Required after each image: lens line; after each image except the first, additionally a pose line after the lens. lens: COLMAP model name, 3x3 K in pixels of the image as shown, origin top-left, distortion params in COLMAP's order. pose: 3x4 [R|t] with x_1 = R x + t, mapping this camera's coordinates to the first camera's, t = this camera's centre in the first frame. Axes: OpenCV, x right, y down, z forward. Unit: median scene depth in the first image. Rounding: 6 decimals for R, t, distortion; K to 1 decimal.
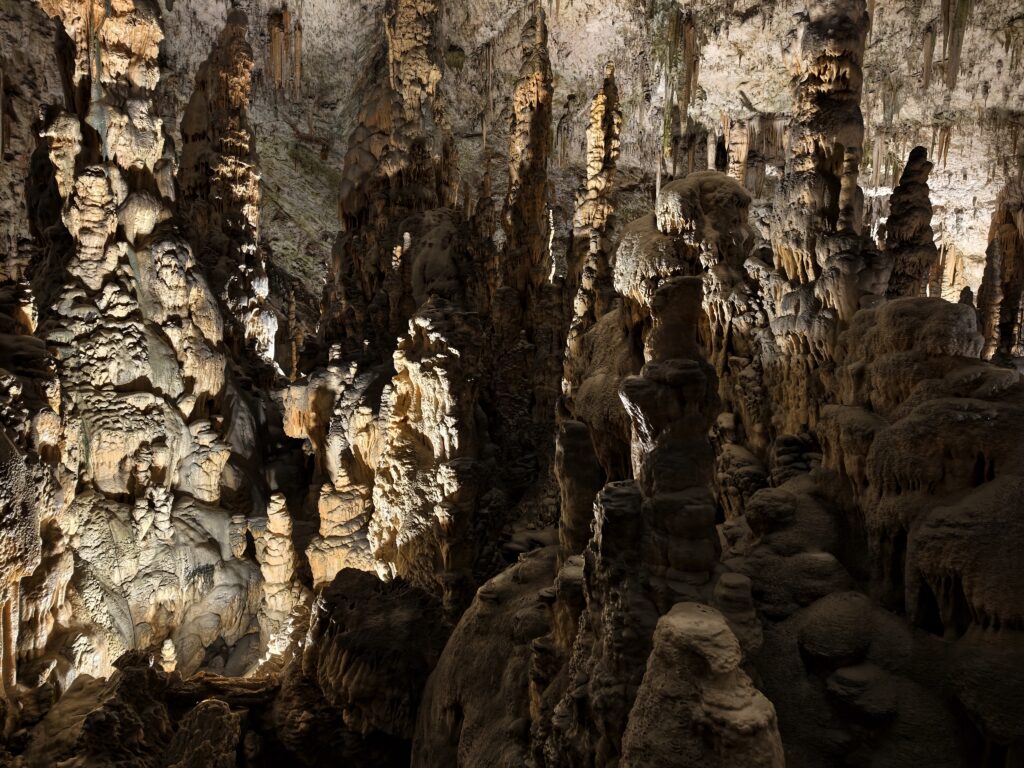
lens RADIAL K [[785.7, 0, 511.3], [0, 785.7, 363.7], [0, 0, 1]] dist [0.034600, -0.033262]
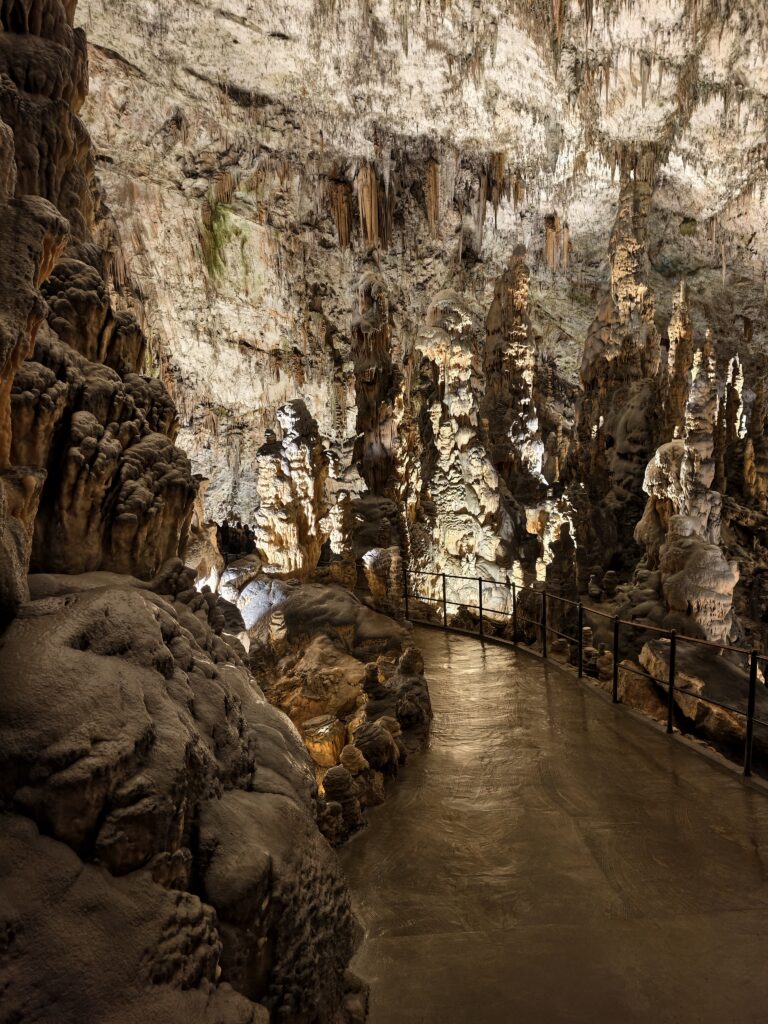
lens RADIAL K [[785.7, 0, 384.0], [0, 785.7, 512.0], [0, 0, 1]] dist [0.034600, -0.033262]
pose [[0.860490, 0.040650, -0.507842, 0.478572], [0.011937, 0.994929, 0.099864, -0.188303], [0.509327, -0.091995, 0.855642, -1.040965]]
